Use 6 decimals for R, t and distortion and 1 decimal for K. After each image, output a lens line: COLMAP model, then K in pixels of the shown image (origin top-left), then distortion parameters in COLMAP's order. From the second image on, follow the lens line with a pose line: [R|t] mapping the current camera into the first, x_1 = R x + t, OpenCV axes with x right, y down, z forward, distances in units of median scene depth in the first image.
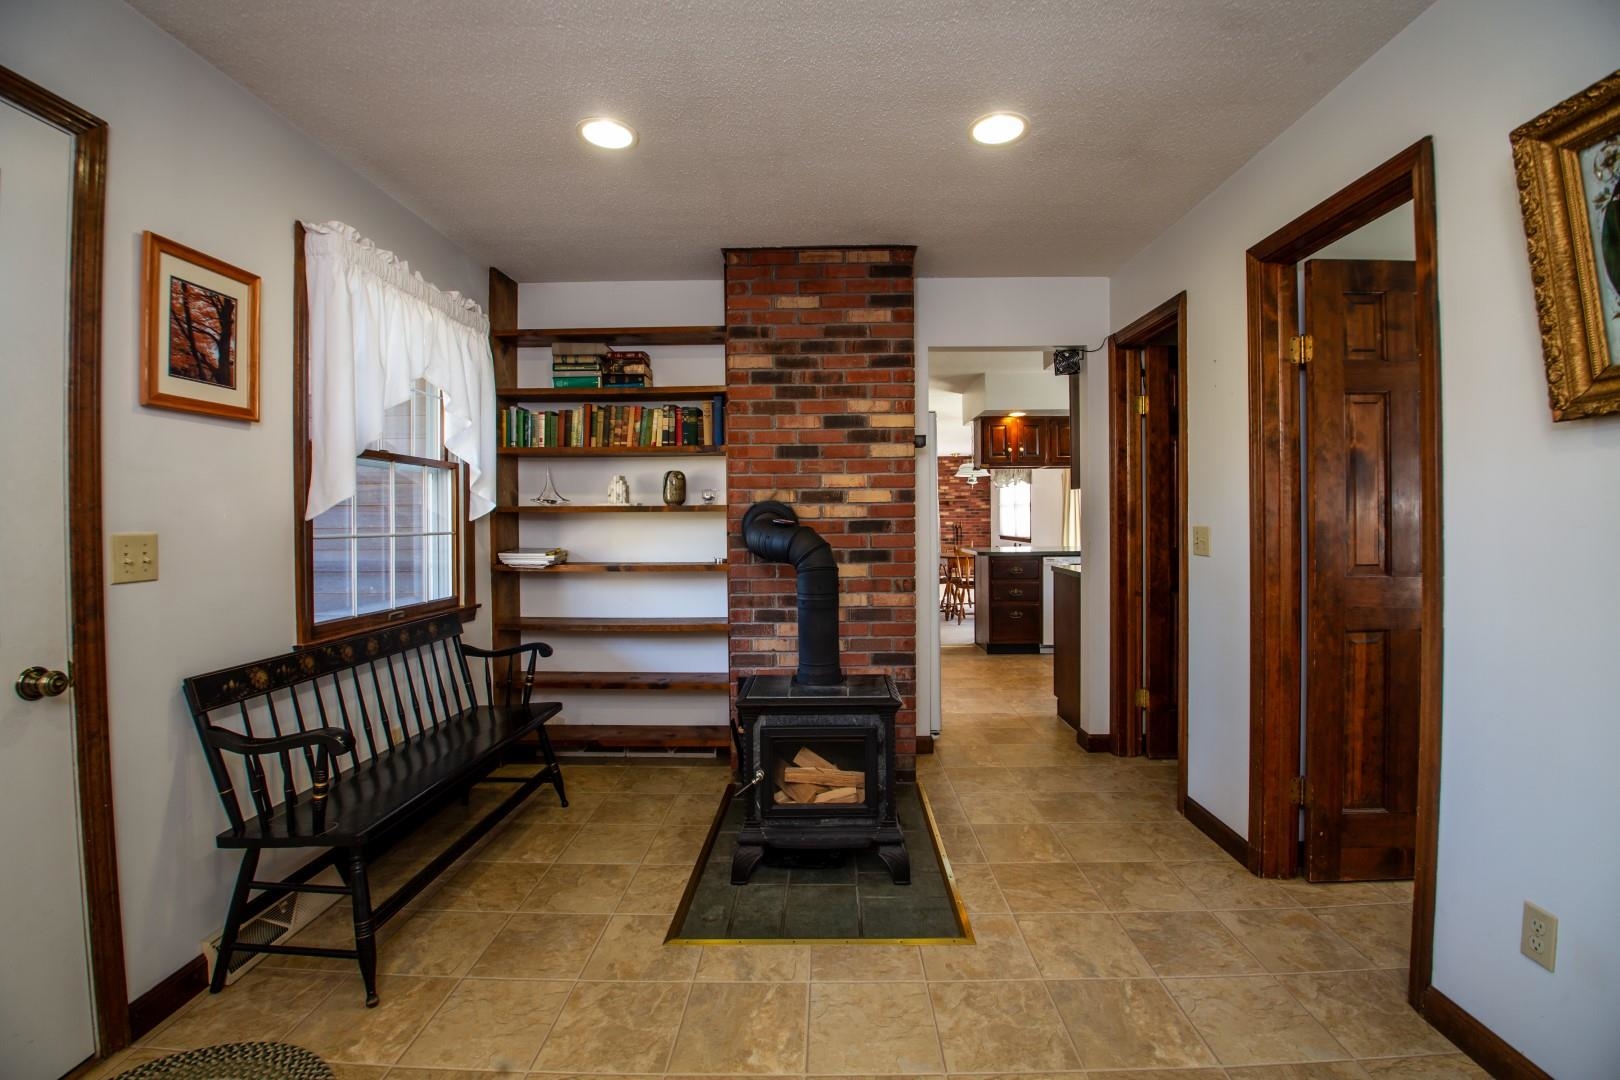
lens RADIAL K [[674.7, 0, 813.1], [0, 674.7, 525.7], [0, 0, 1]] dist [-0.011292, -0.004052]
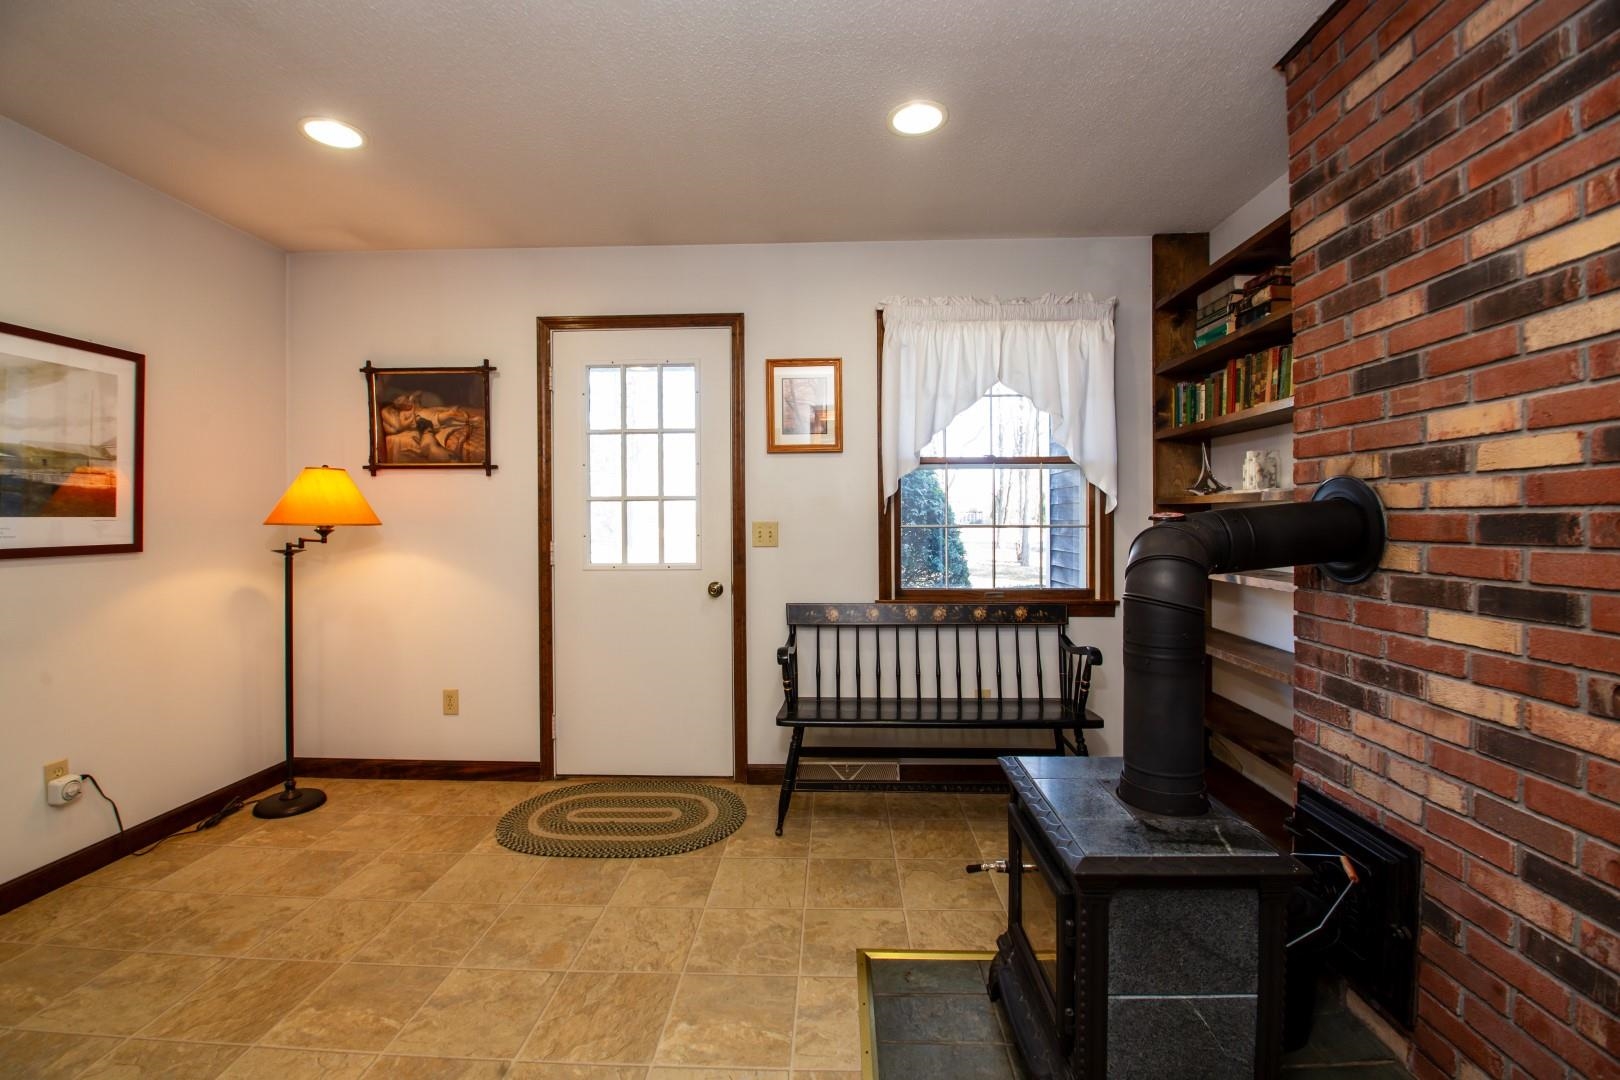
lens RADIAL K [[674.7, 0, 823.1], [0, 674.7, 519.1], [0, 0, 1]] dist [-0.011292, -0.004052]
pose [[0.011523, 0.009435, -0.999889, 0.466128], [-0.005586, 0.999940, 0.009371, -0.006214], [0.999918, 0.005478, 0.011575, 0.584576]]
